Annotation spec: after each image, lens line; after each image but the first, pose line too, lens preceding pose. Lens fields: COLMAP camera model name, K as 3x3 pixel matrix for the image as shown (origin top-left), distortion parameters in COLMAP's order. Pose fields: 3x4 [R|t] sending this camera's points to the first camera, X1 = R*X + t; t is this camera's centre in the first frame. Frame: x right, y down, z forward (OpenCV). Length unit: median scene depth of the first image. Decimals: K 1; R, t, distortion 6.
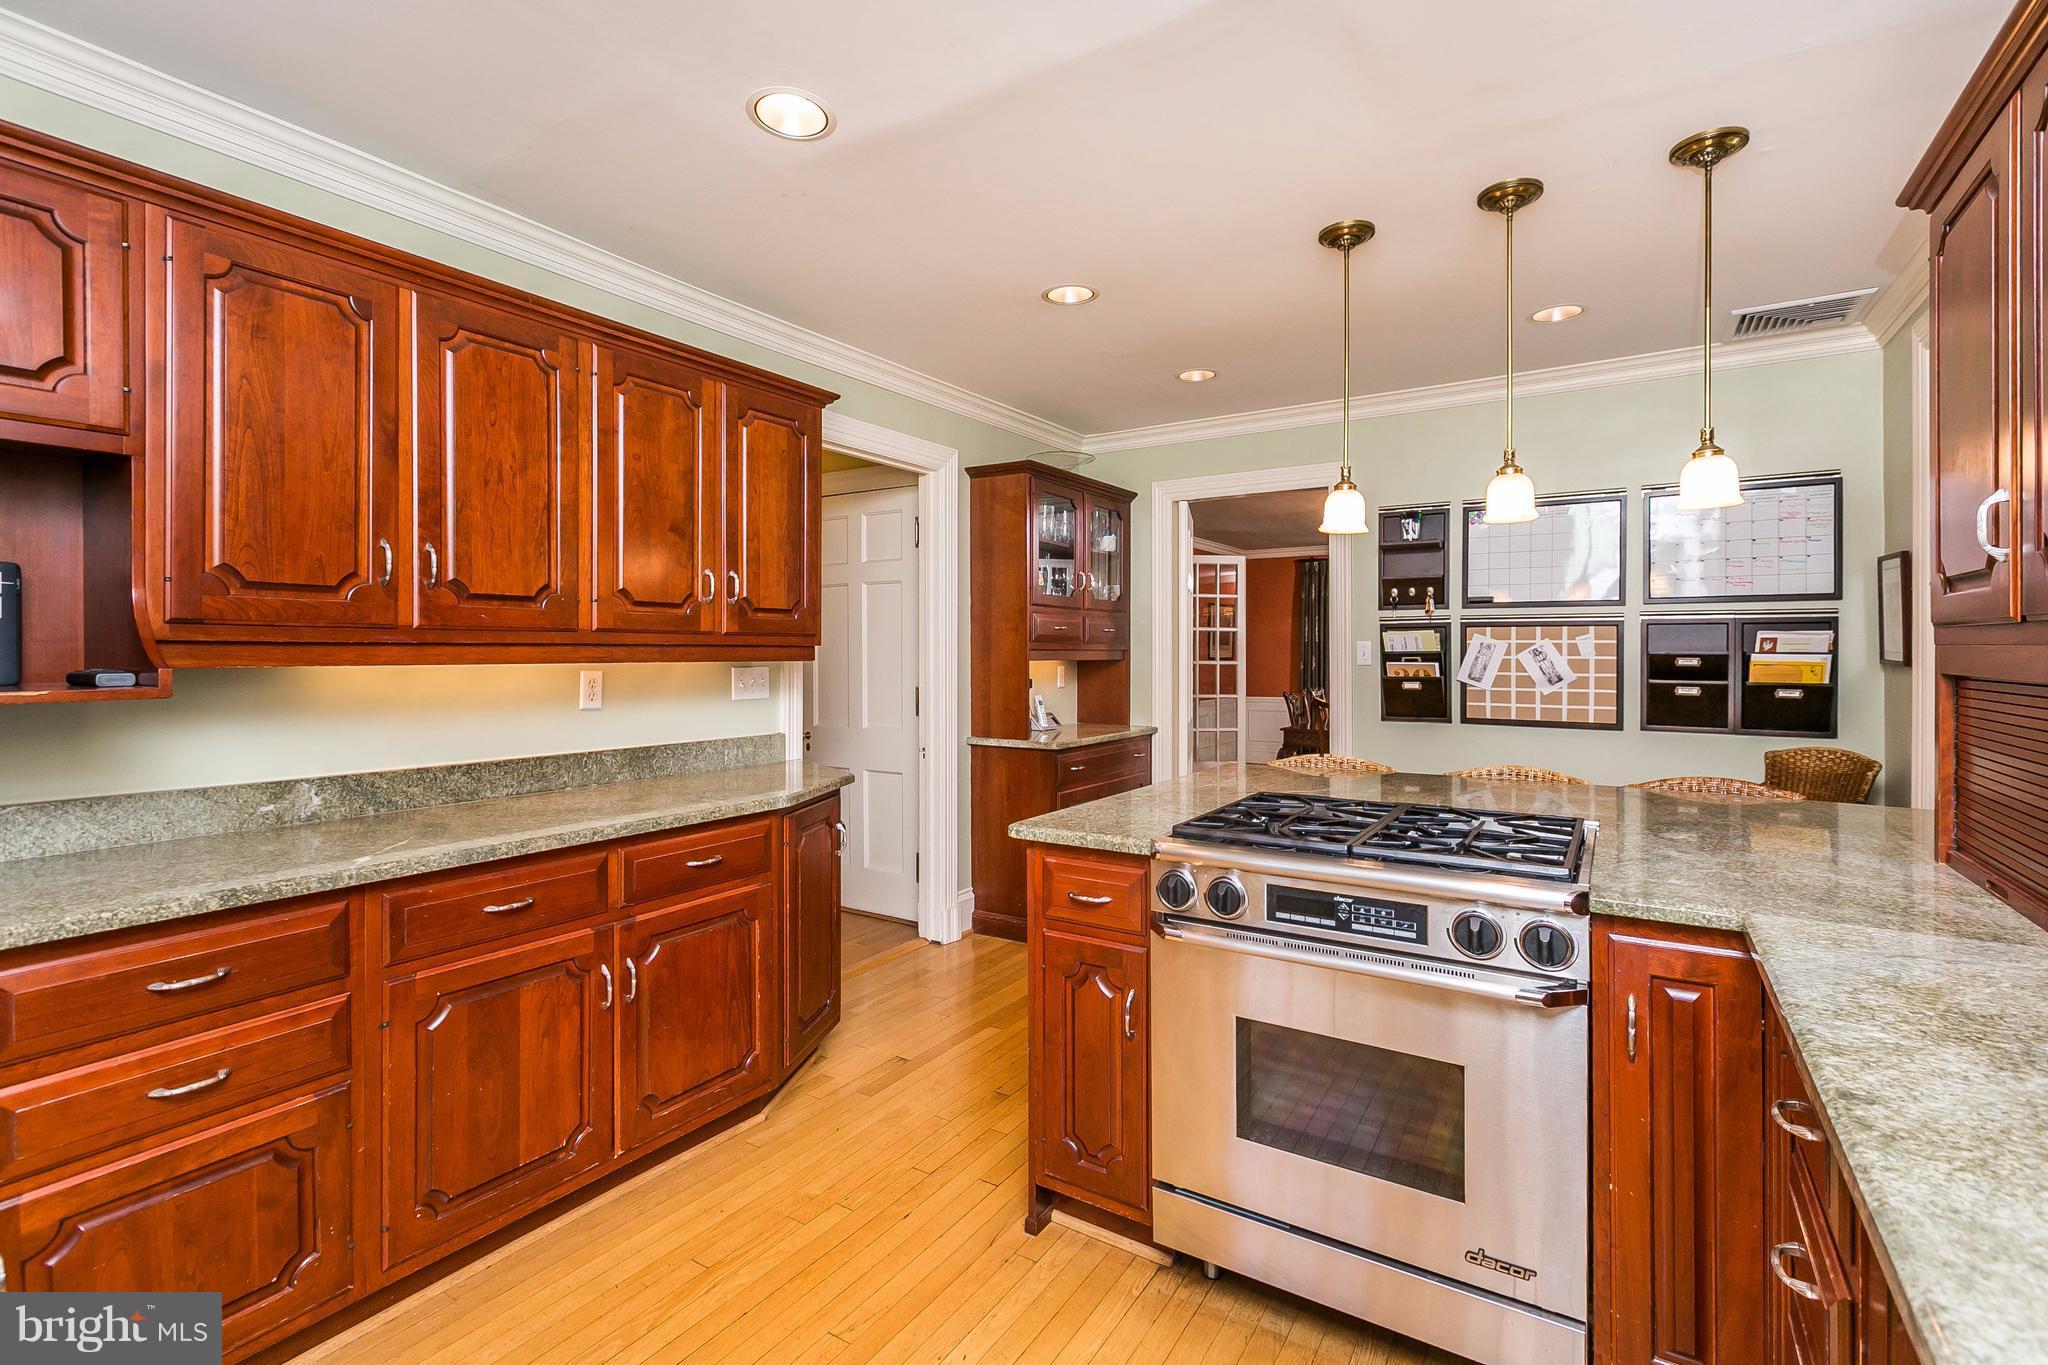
lens RADIAL K [[935.9, 0, 1025.5], [0, 935.9, 663.3], [0, 0, 1]] dist [0.002789, 0.000436]
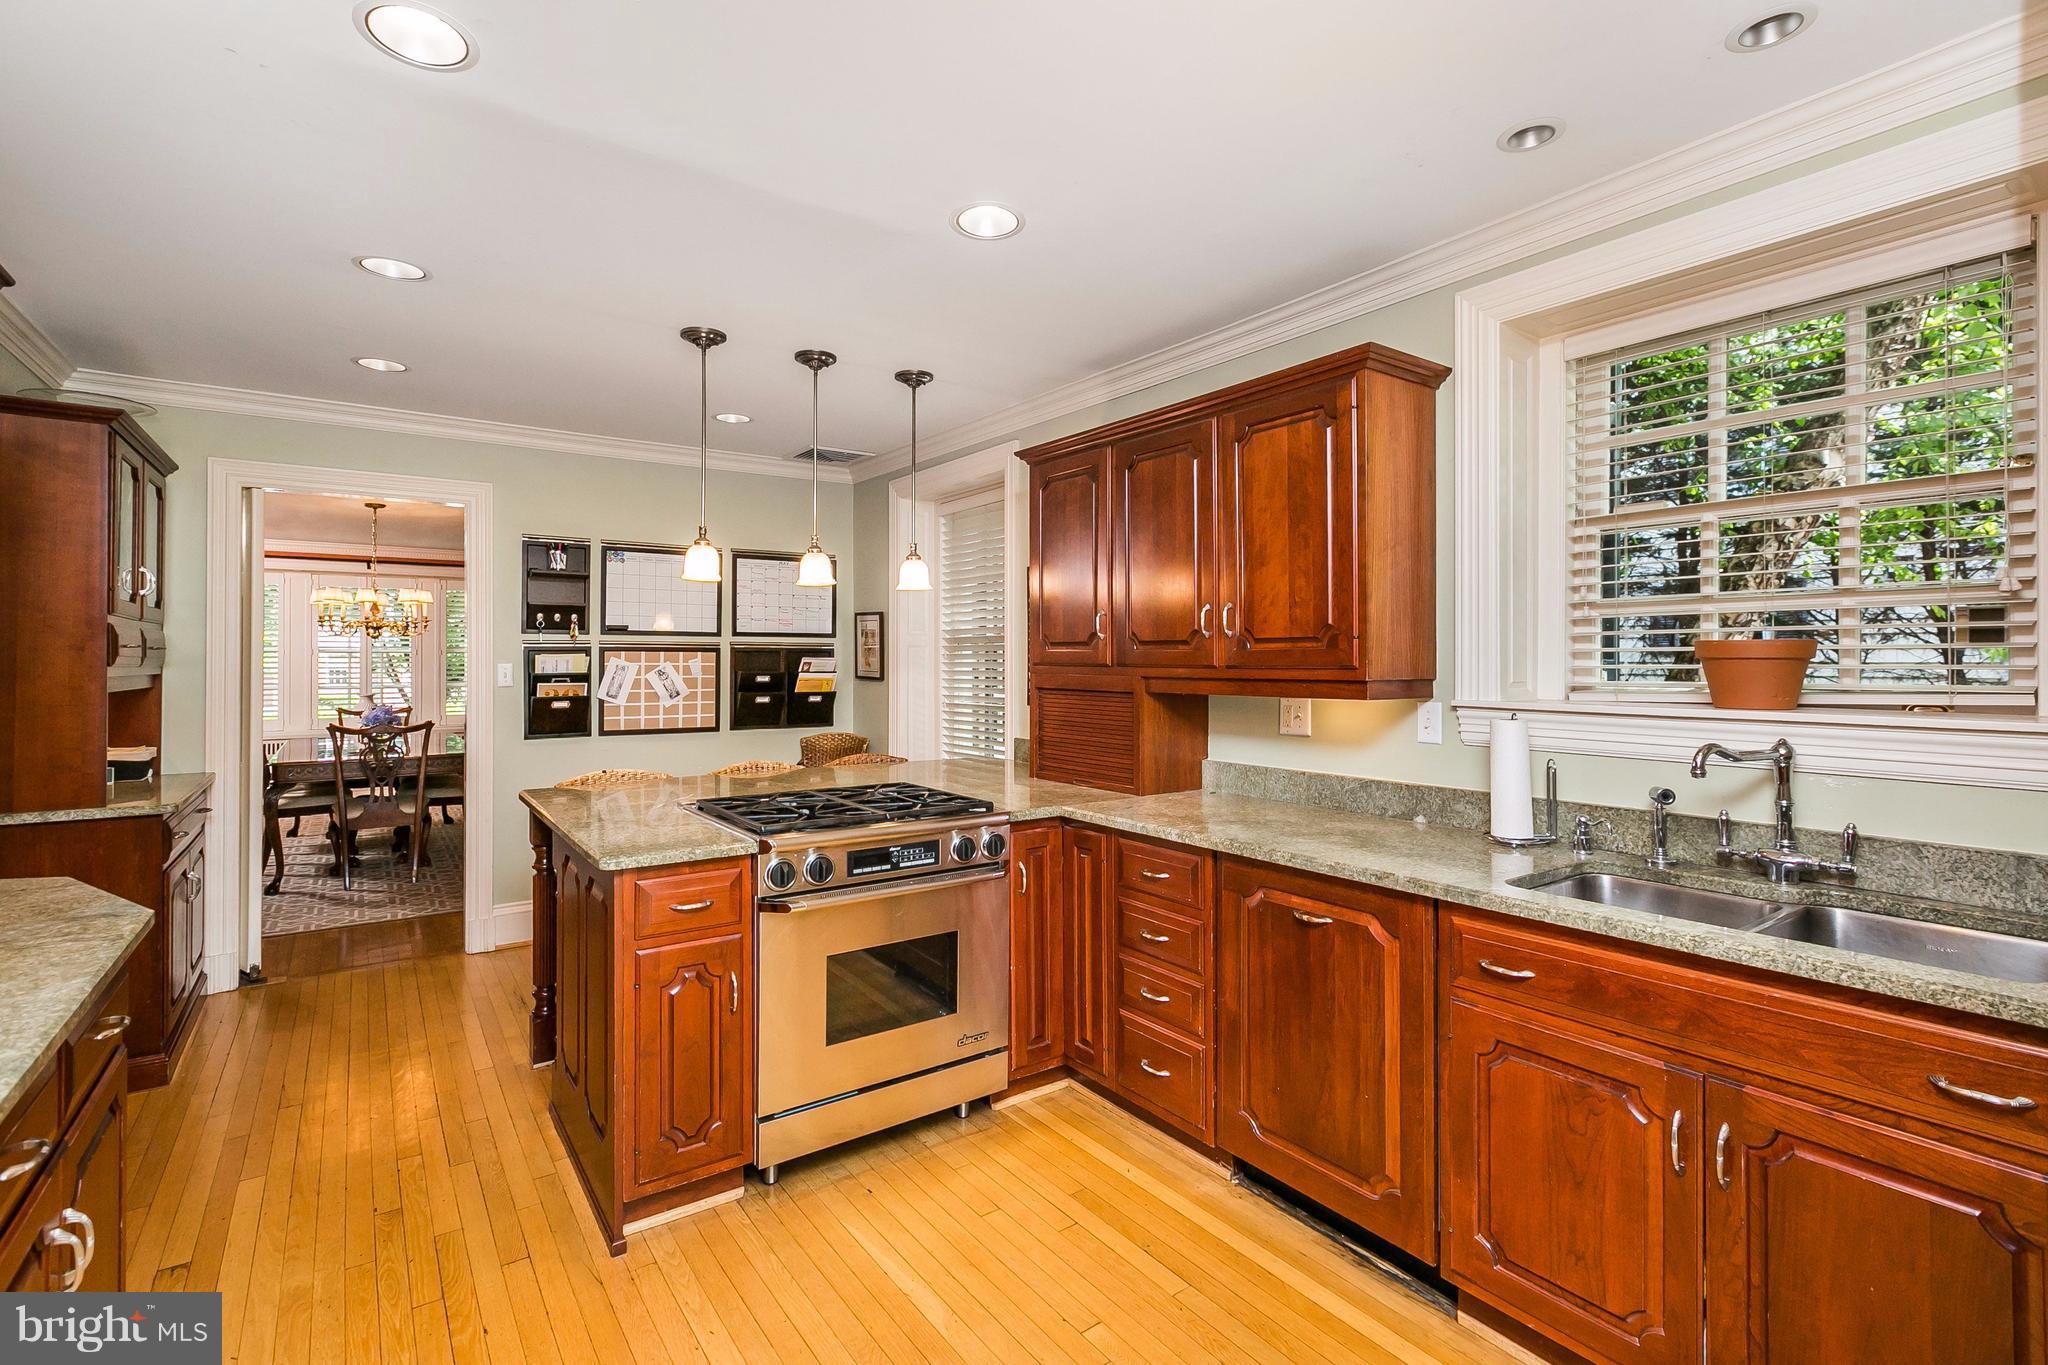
lens RADIAL K [[935.9, 0, 1029.0], [0, 935.9, 666.4], [0, 0, 1]] dist [0.002789, 0.000436]
pose [[0.363524, -0.006187, 0.931564, -0.418302], [0.011963, 0.999926, 0.001972, -0.016631], [-0.931508, 0.010427, 0.363571, 0.109098]]
